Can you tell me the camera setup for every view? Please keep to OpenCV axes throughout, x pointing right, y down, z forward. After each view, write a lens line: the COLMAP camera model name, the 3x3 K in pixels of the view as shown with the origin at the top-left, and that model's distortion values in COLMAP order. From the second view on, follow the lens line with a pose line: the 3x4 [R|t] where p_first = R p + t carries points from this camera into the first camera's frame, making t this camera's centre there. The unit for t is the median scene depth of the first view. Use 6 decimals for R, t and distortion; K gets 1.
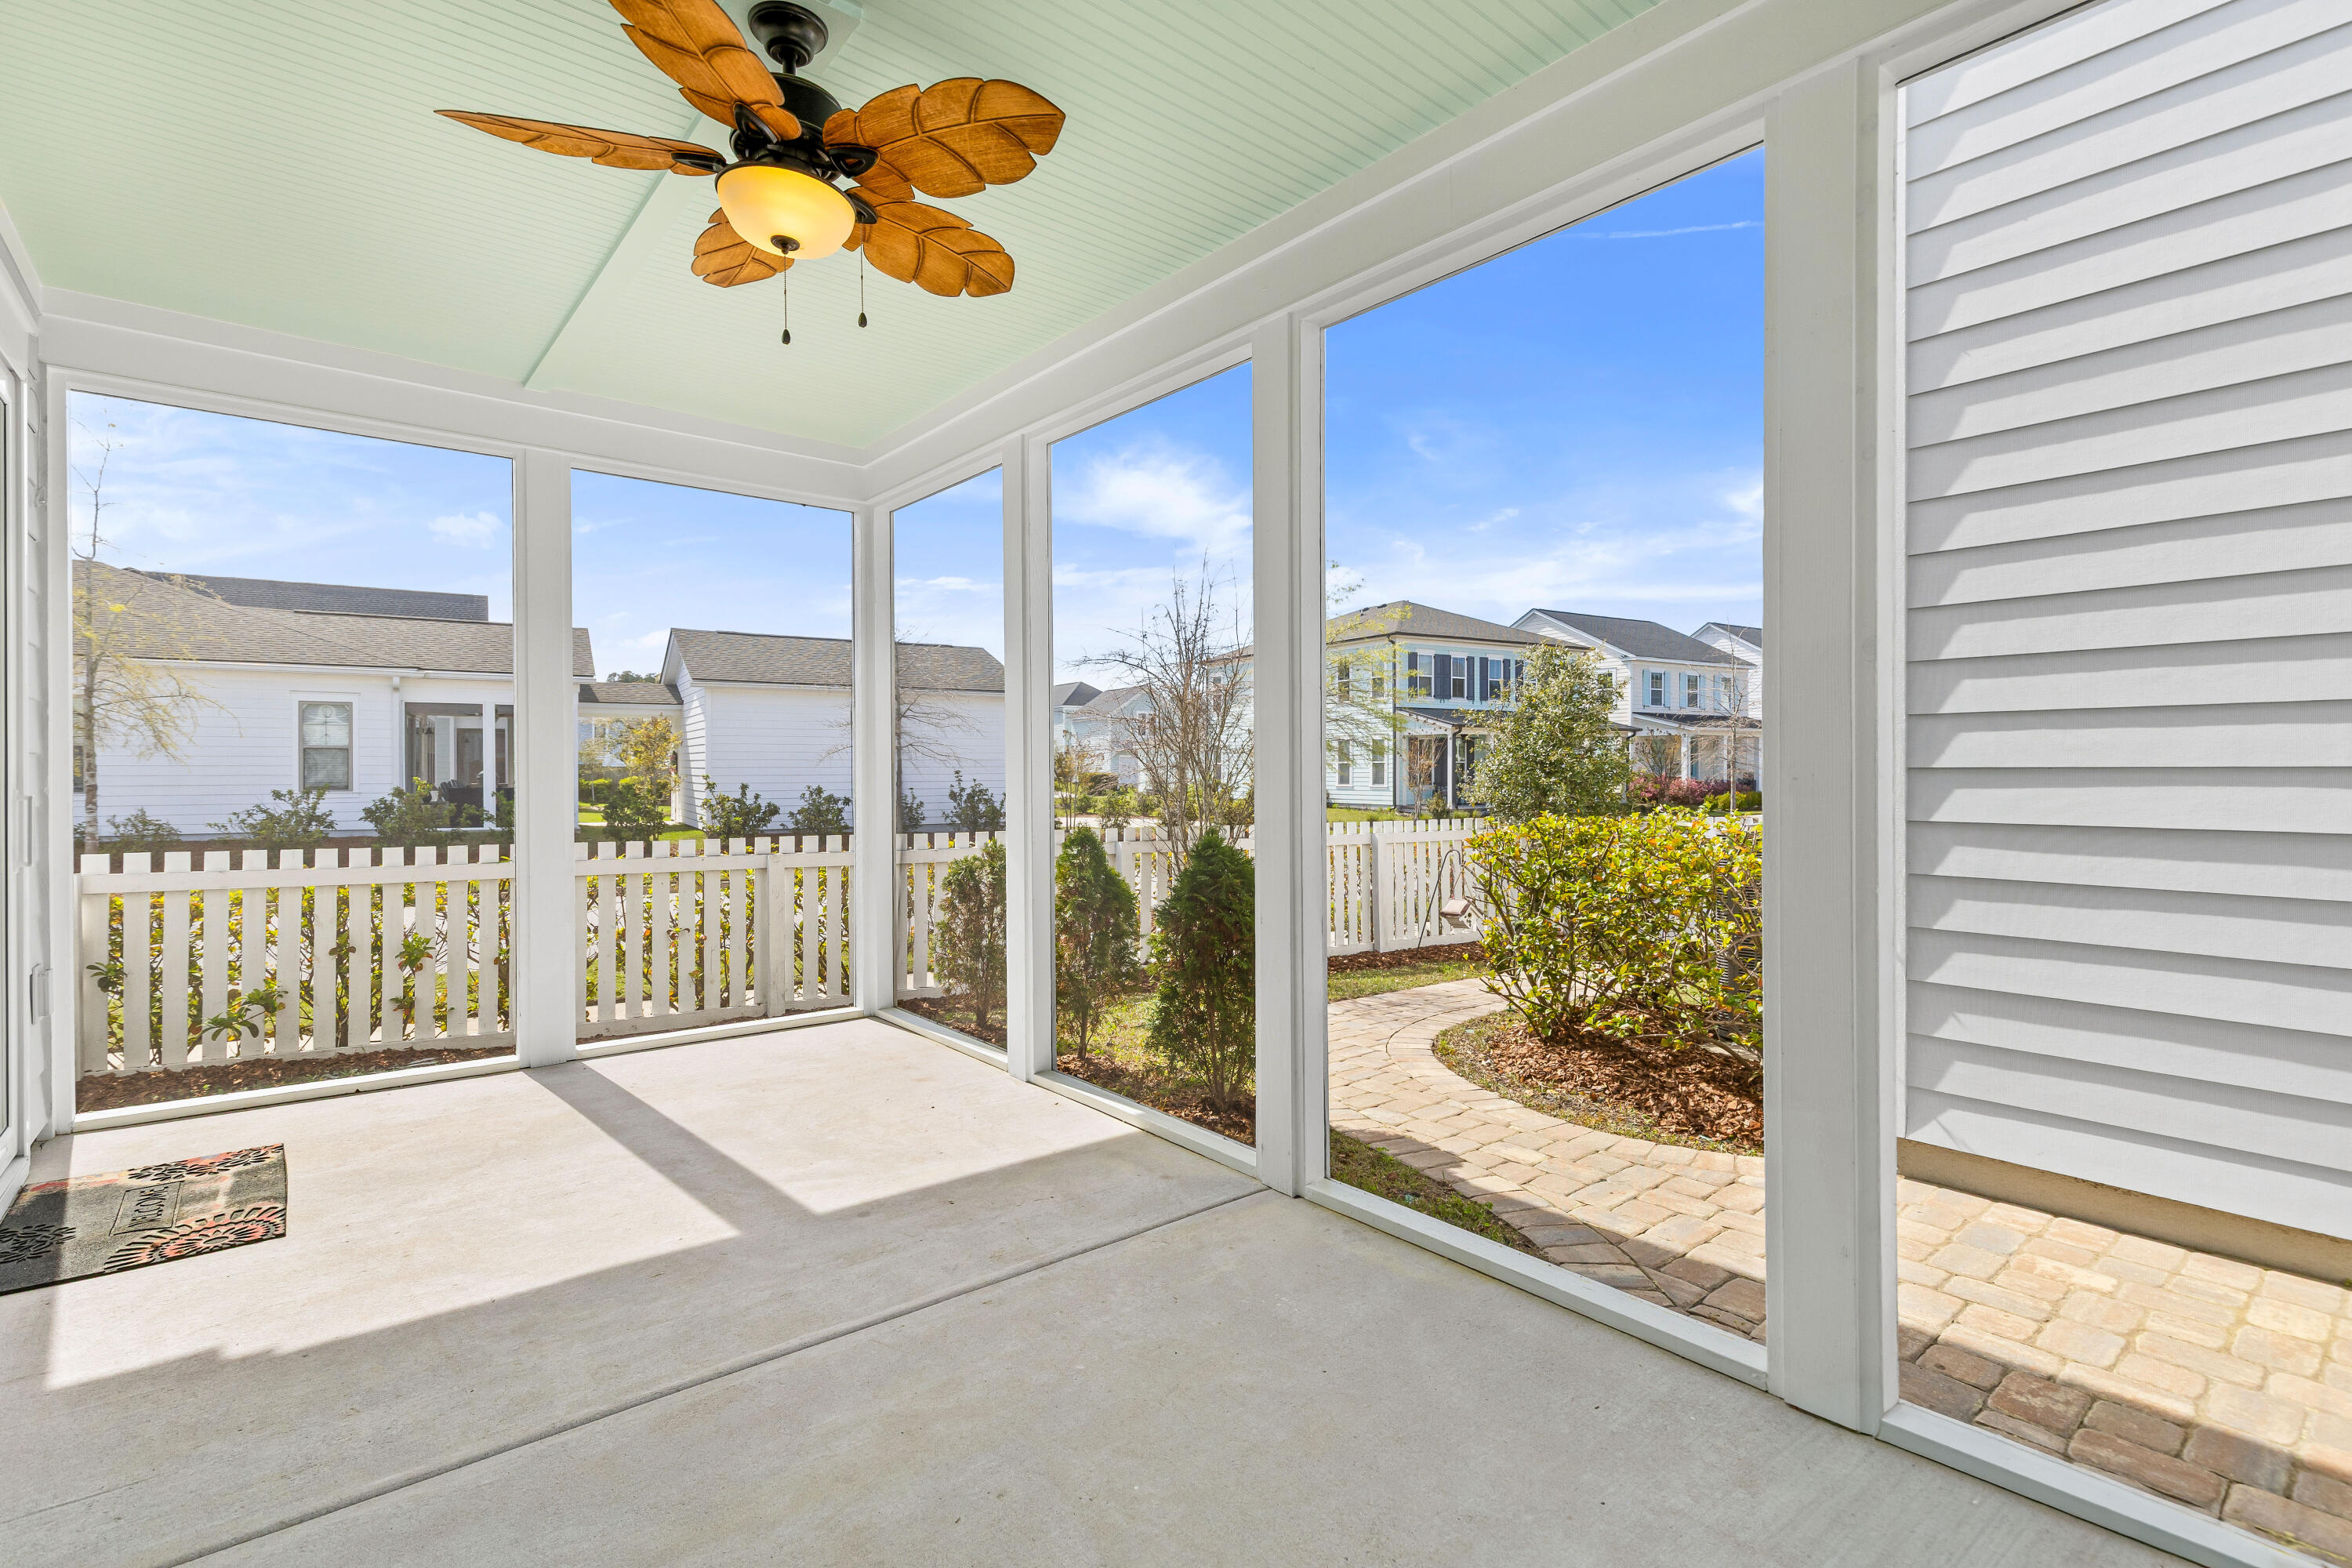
lens RADIAL K [[1073.8, 0, 1178.4], [0, 1073.8, 775.9], [0, 0, 1]] dist [-0.002098, 0.000253]
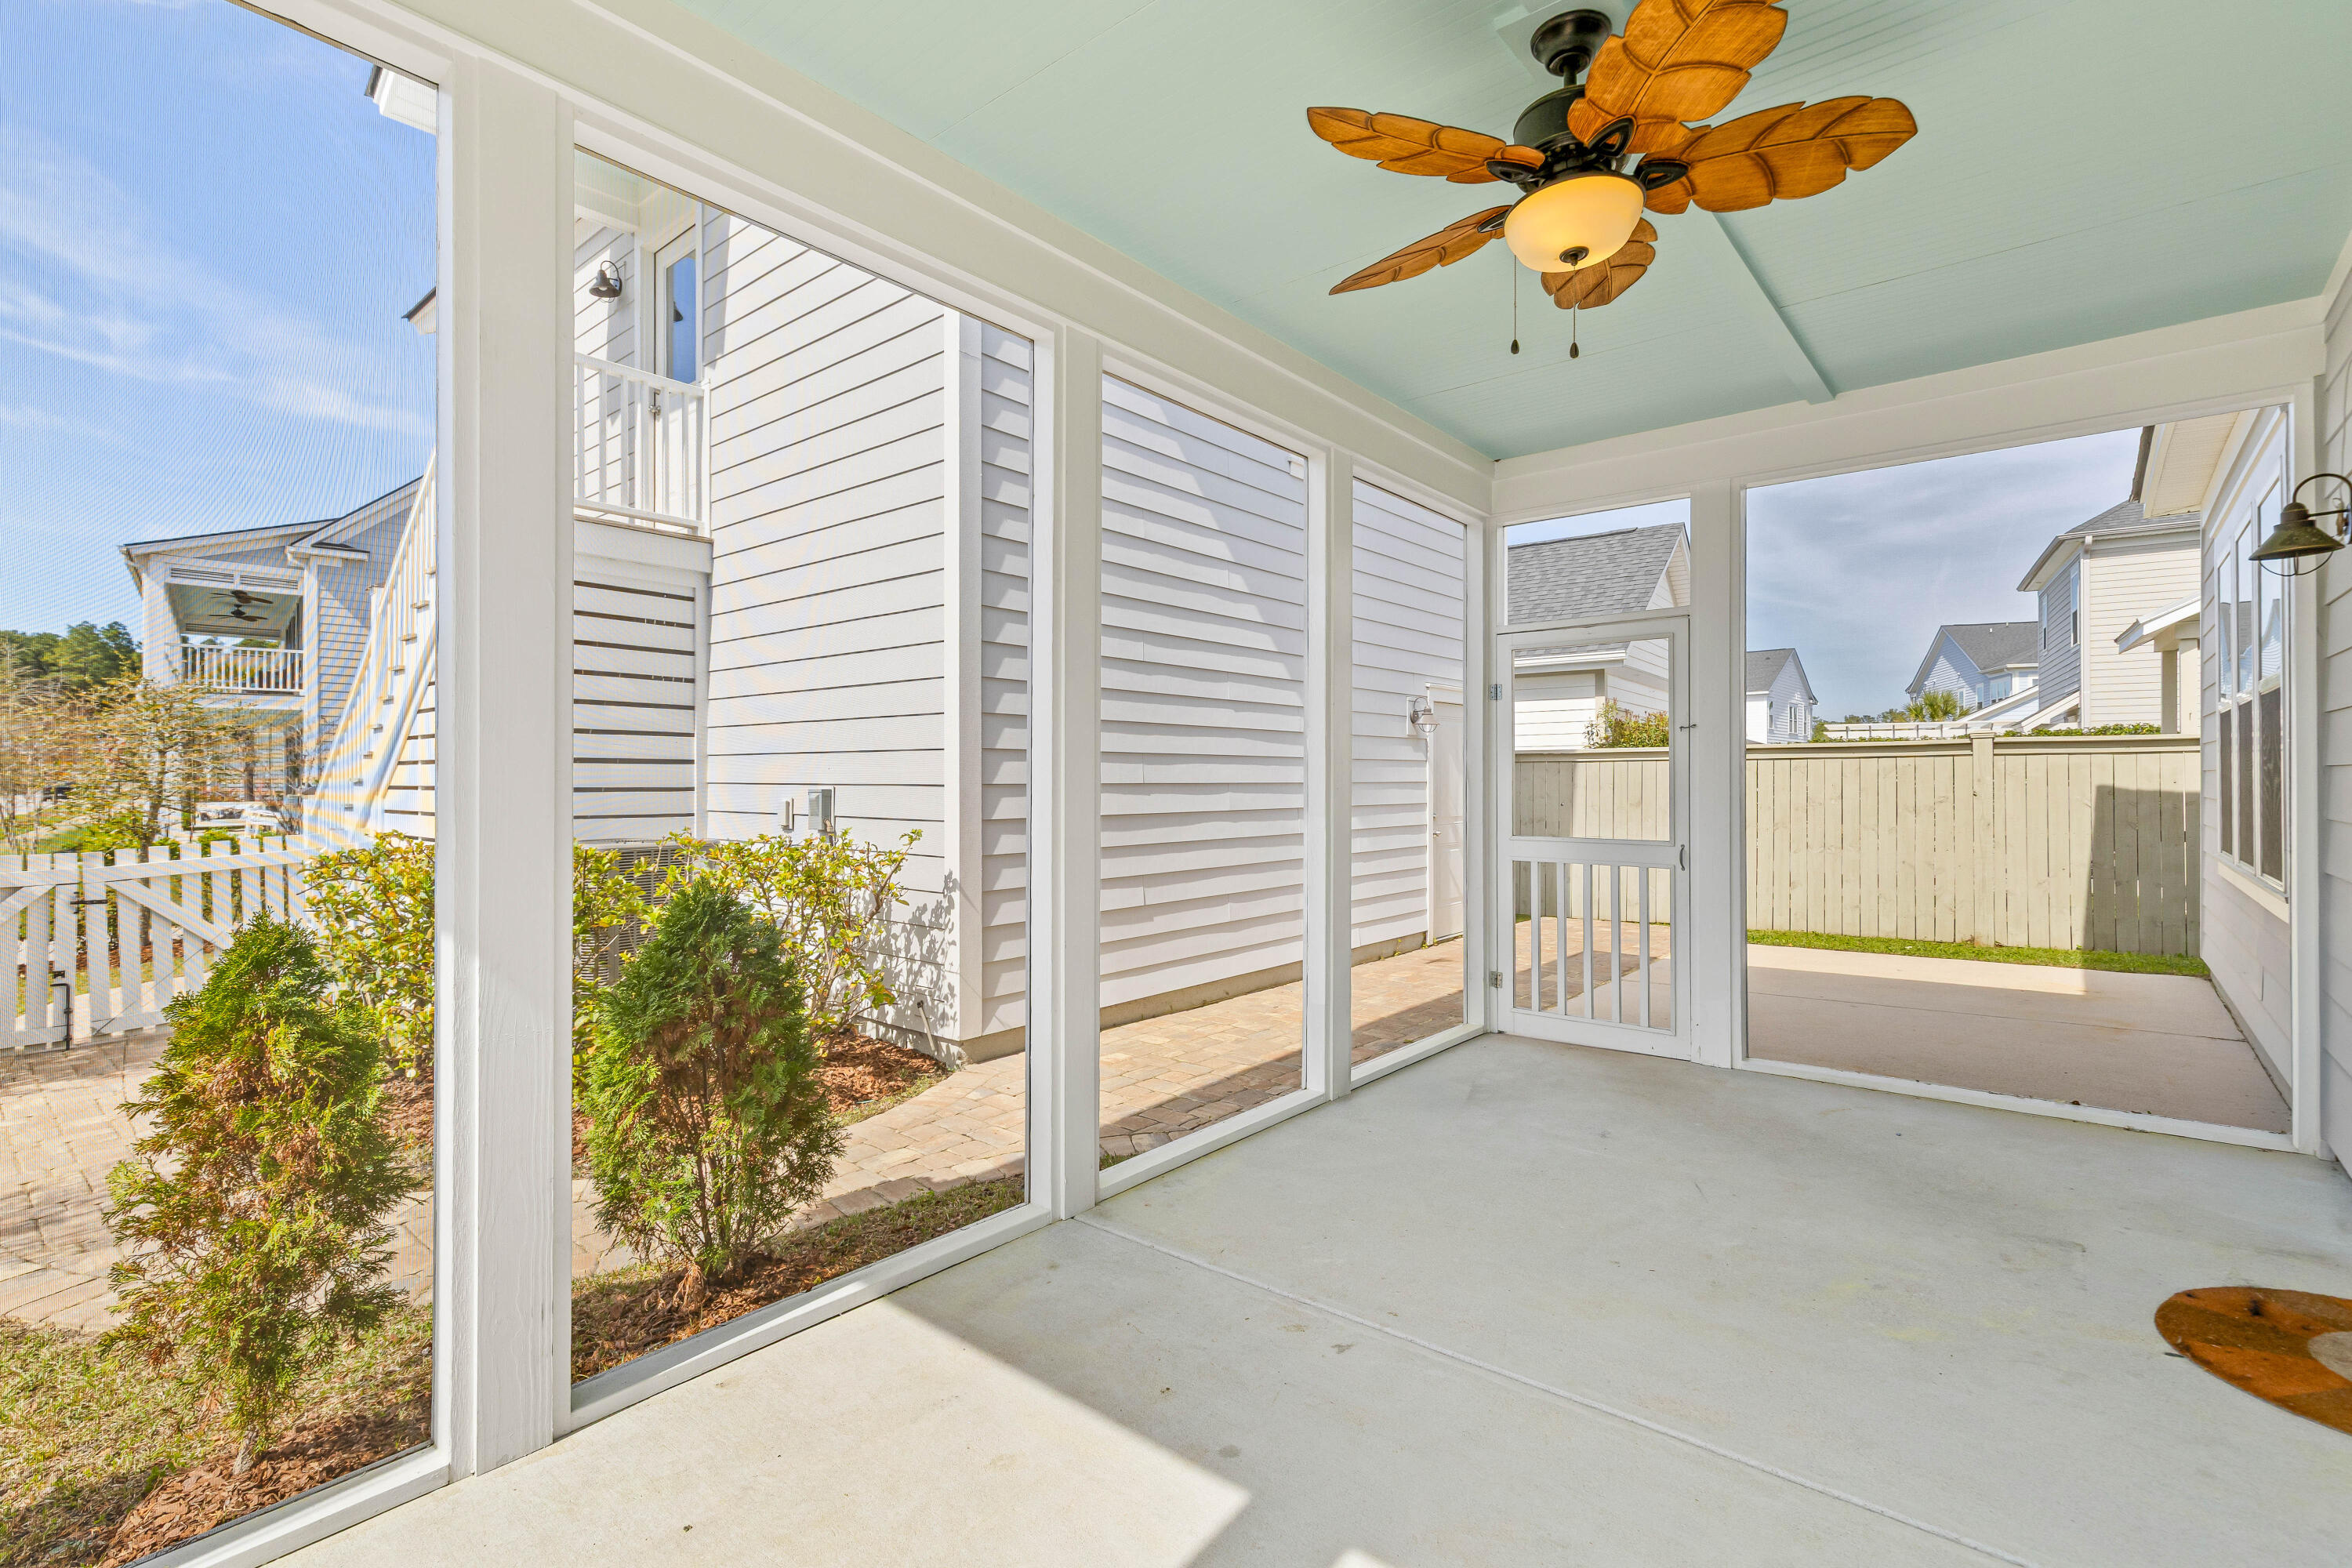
lens RADIAL K [[1073.8, 0, 1176.6], [0, 1073.8, 774.8], [0, 0, 1]] dist [-0.002098, 0.000253]
pose [[-0.184885, 0.004300, 0.982751, -0.946069], [0.005085, 0.999981, -0.003419, -0.018218], [-0.982747, 0.004365, -0.184903, 1.144521]]
